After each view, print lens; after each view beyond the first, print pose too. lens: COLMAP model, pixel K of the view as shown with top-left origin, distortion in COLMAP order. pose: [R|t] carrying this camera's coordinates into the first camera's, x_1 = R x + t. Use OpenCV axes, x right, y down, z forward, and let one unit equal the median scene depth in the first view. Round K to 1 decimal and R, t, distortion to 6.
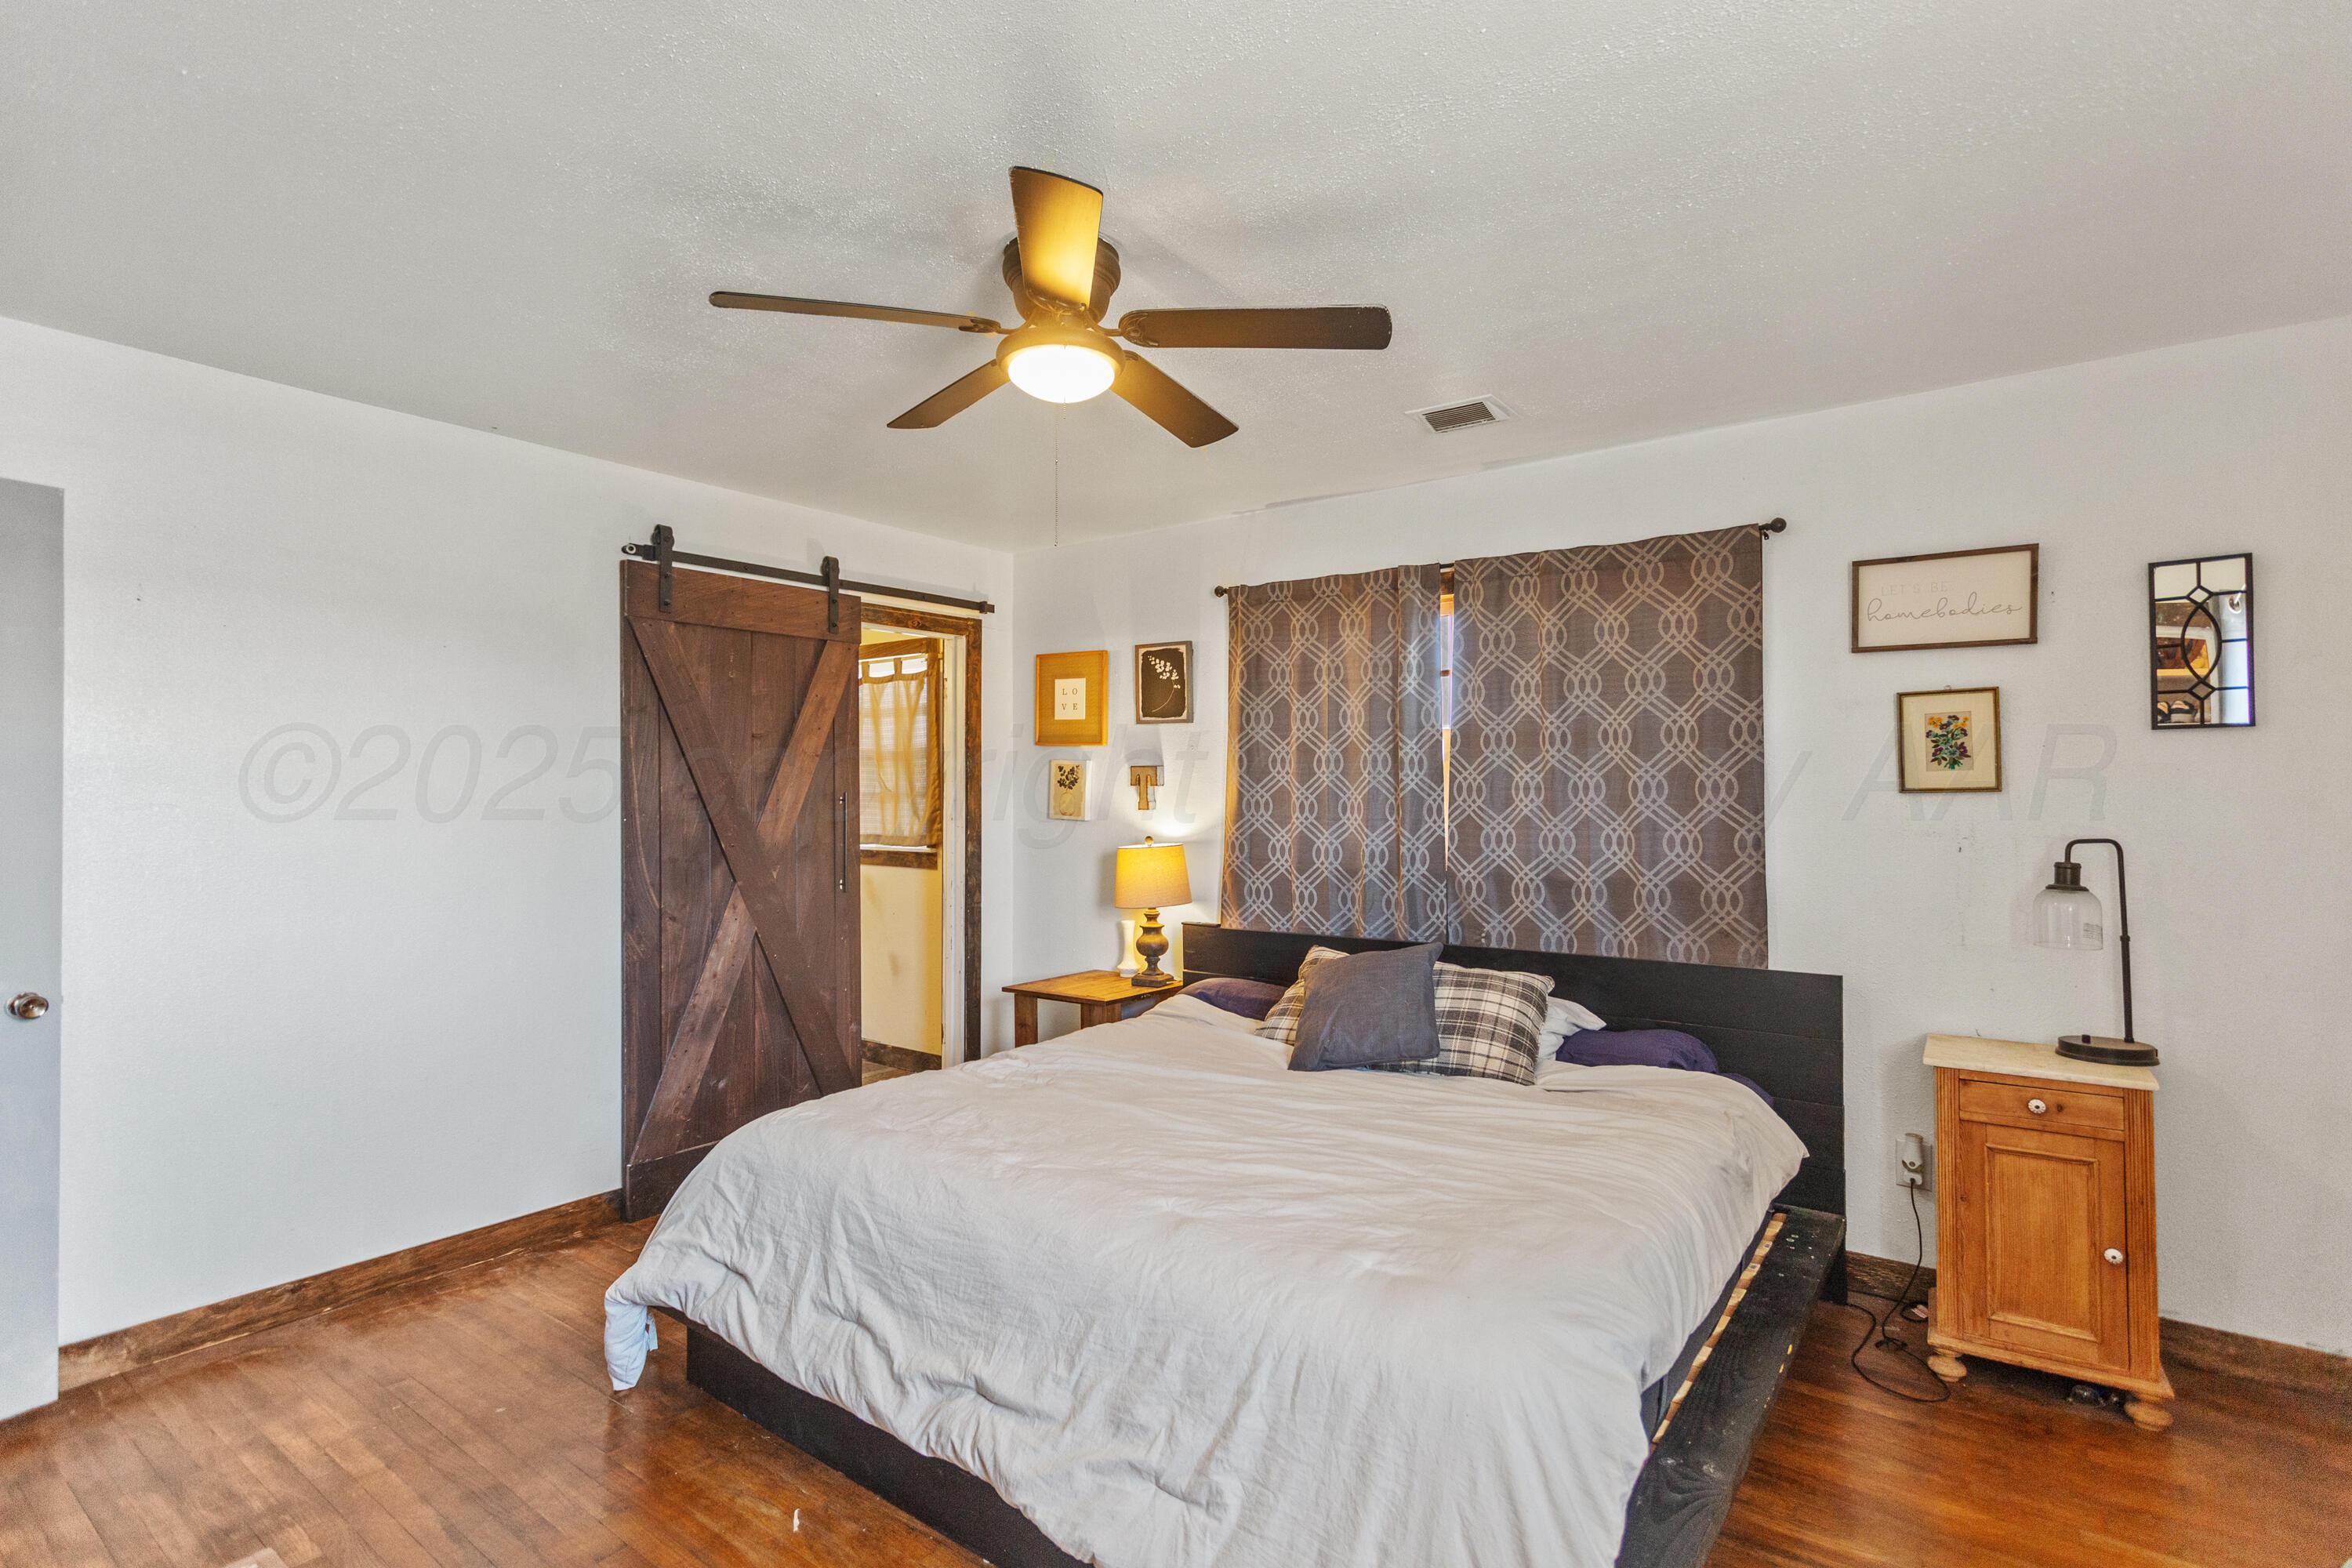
lens RADIAL K [[1135.6, 0, 1174.3], [0, 1135.6, 797.3], [0, 0, 1]] dist [0.002722, 0.001608]
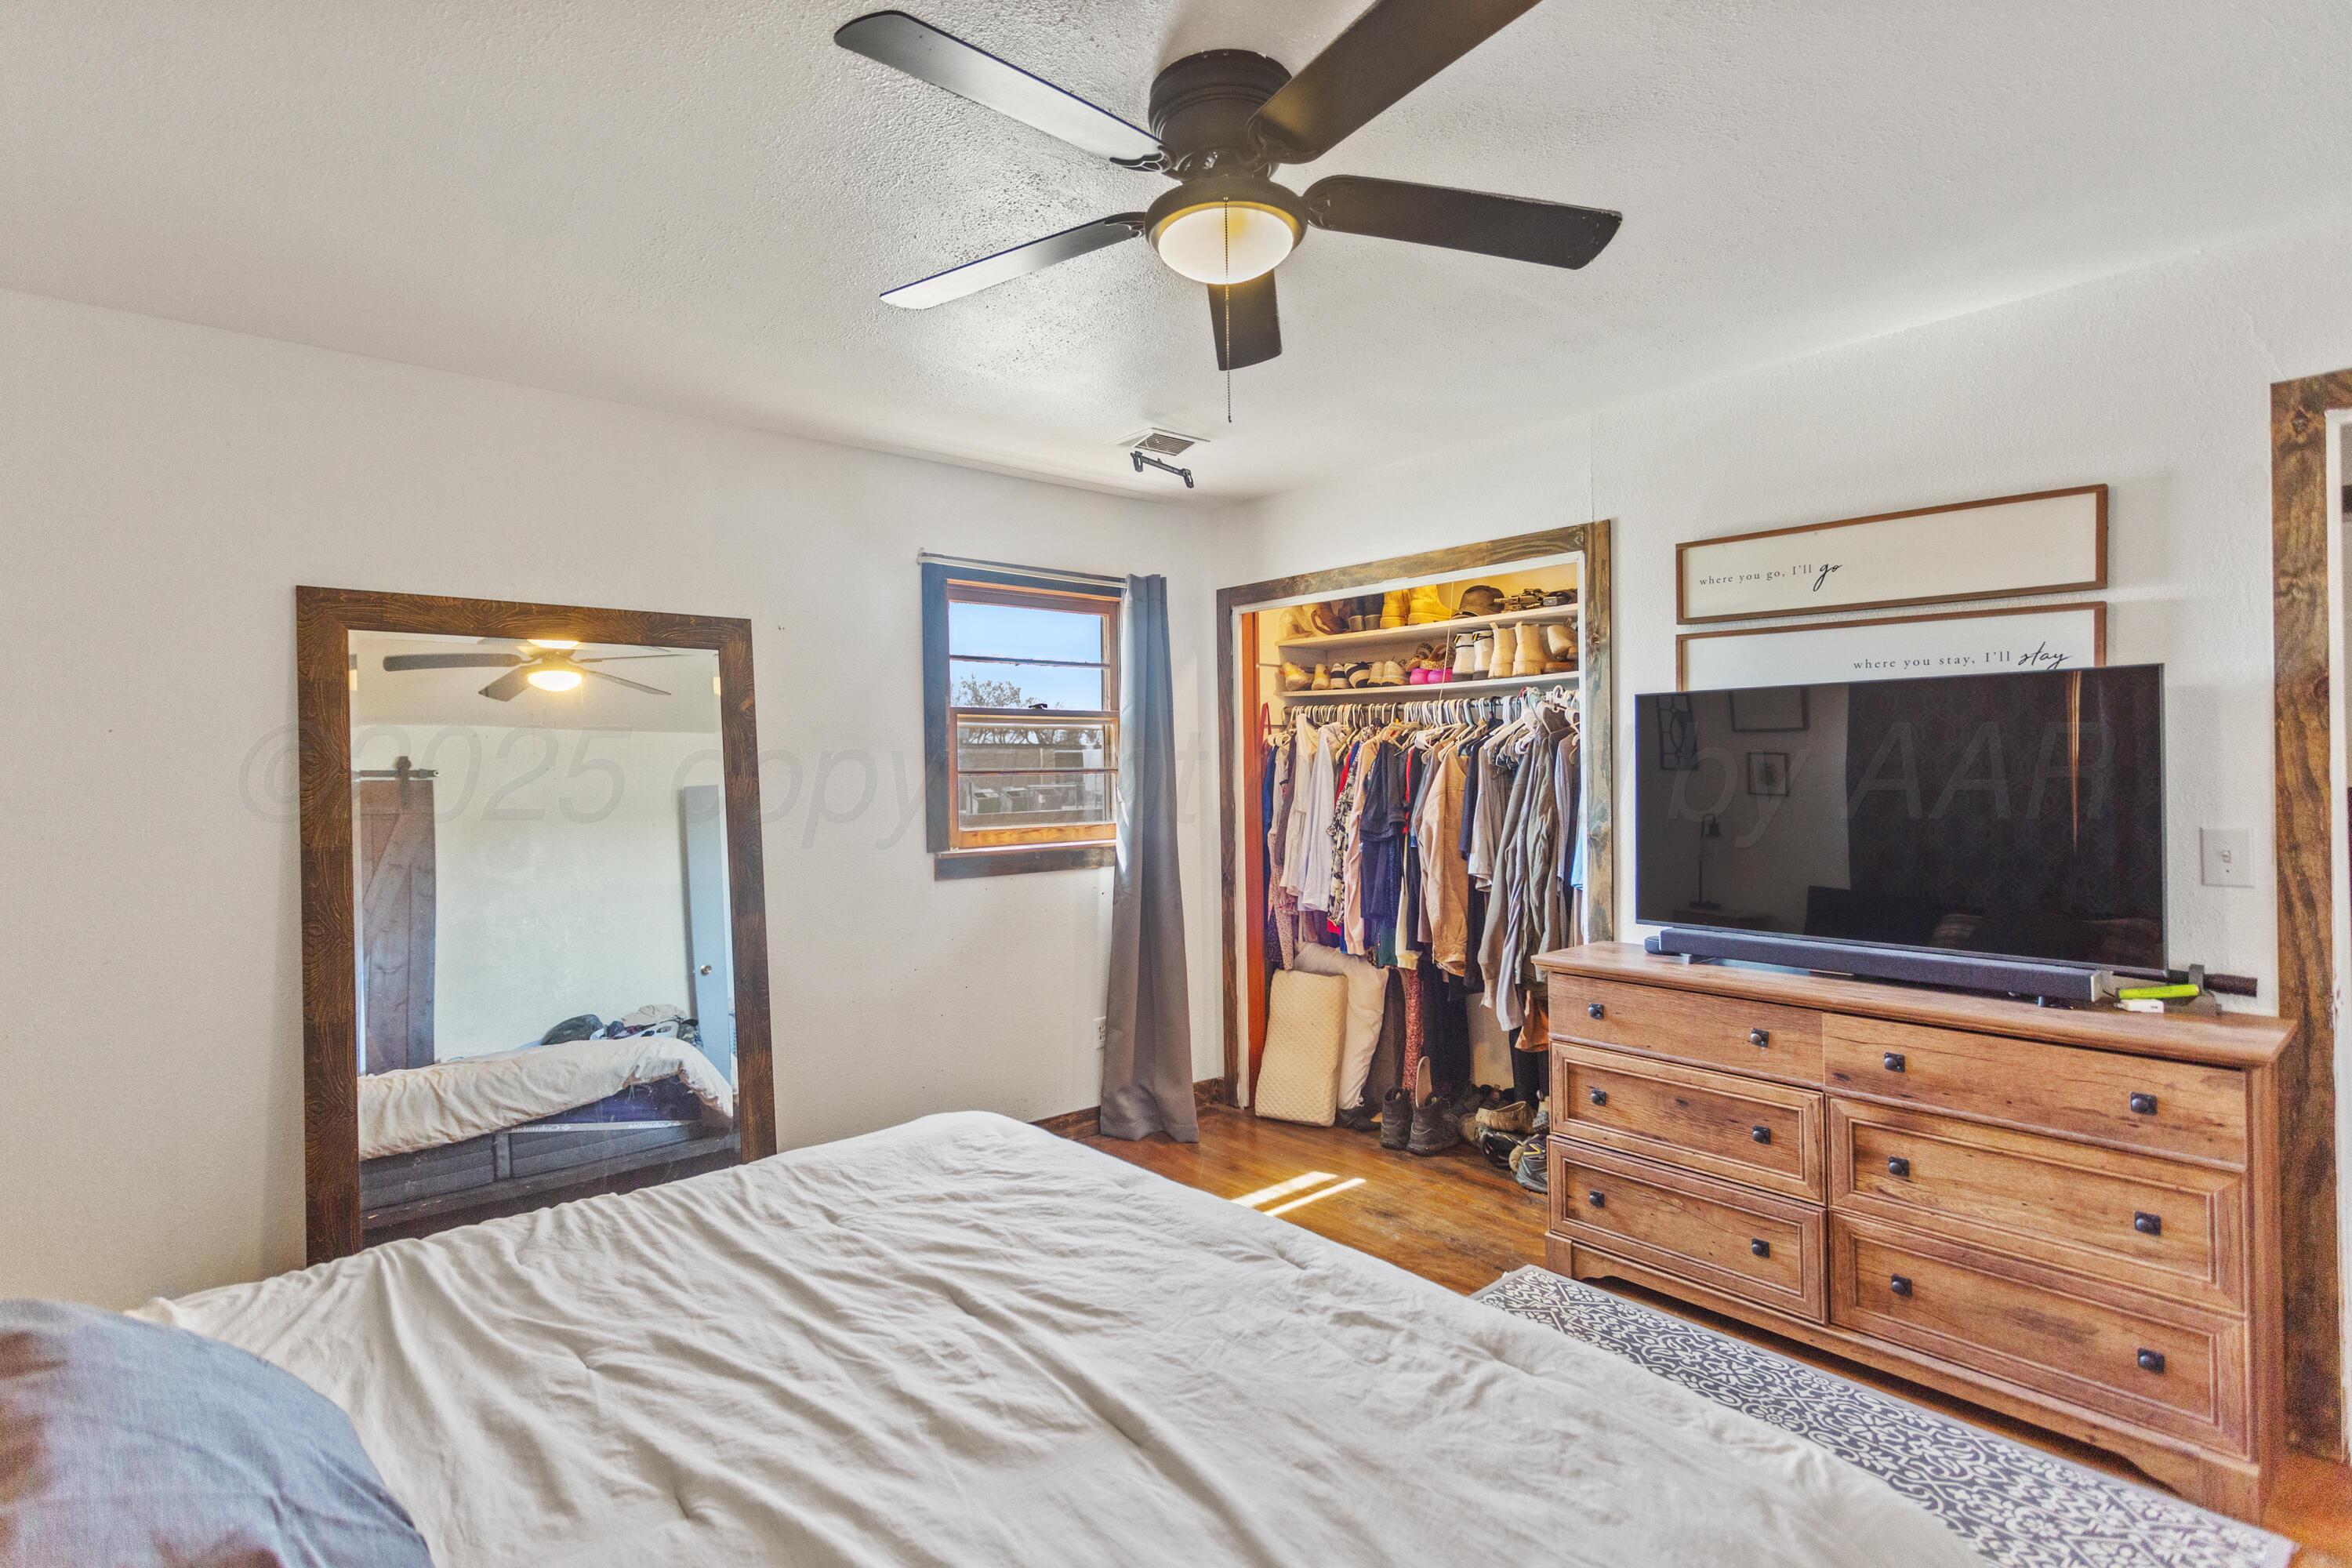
lens RADIAL K [[1116.8, 0, 1172.6], [0, 1116.8, 767.6], [0, 0, 1]] dist [0.008433, -0.001039]
pose [[-0.977238, 0.015447, 0.211583, -0.154733], [0.016429, 0.999861, 0.002886, -0.008775], [-0.211509, 0.006296, -0.977356, 1.193980]]
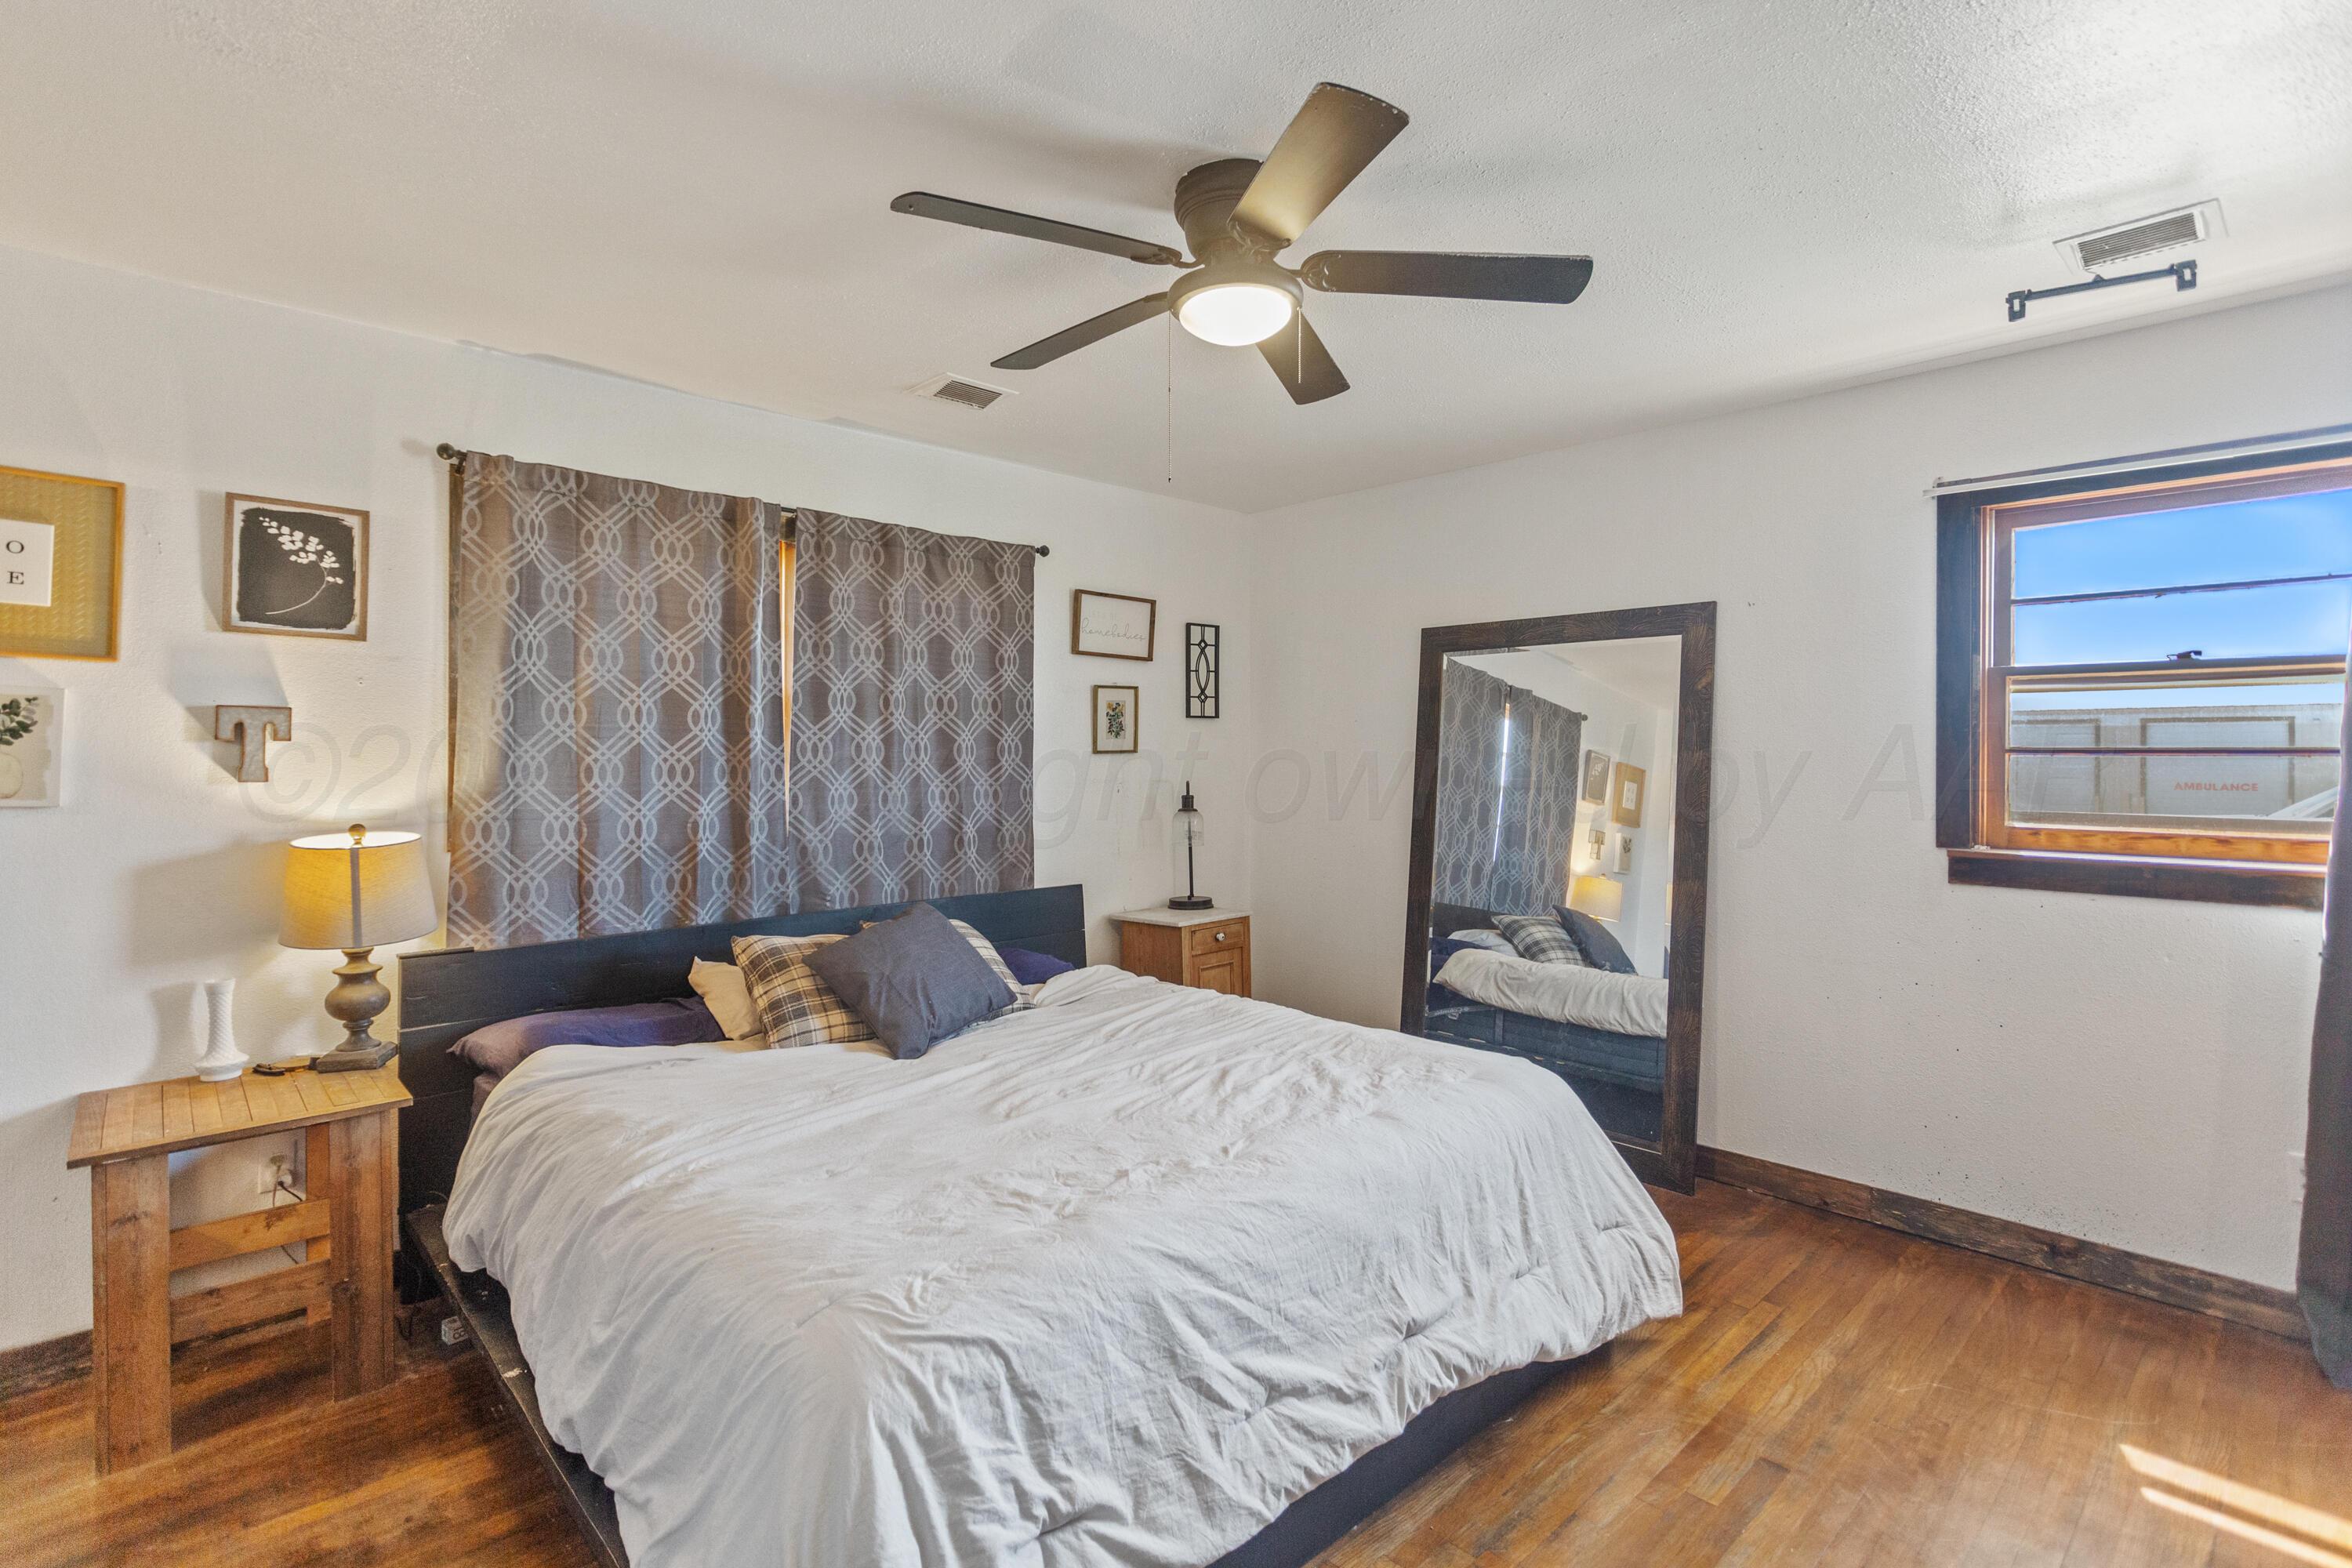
lens RADIAL K [[1130.1, 0, 1182.9], [0, 1130.1, 757.1], [0, 0, 1]] dist [-0.011134, 0.000204]
pose [[0.161446, -0.002408, 0.986879, -0.707086], [0.002100, 0.999996, 0.002096, -0.002274], [-0.986879, 0.001734, 0.161451, 0.604108]]
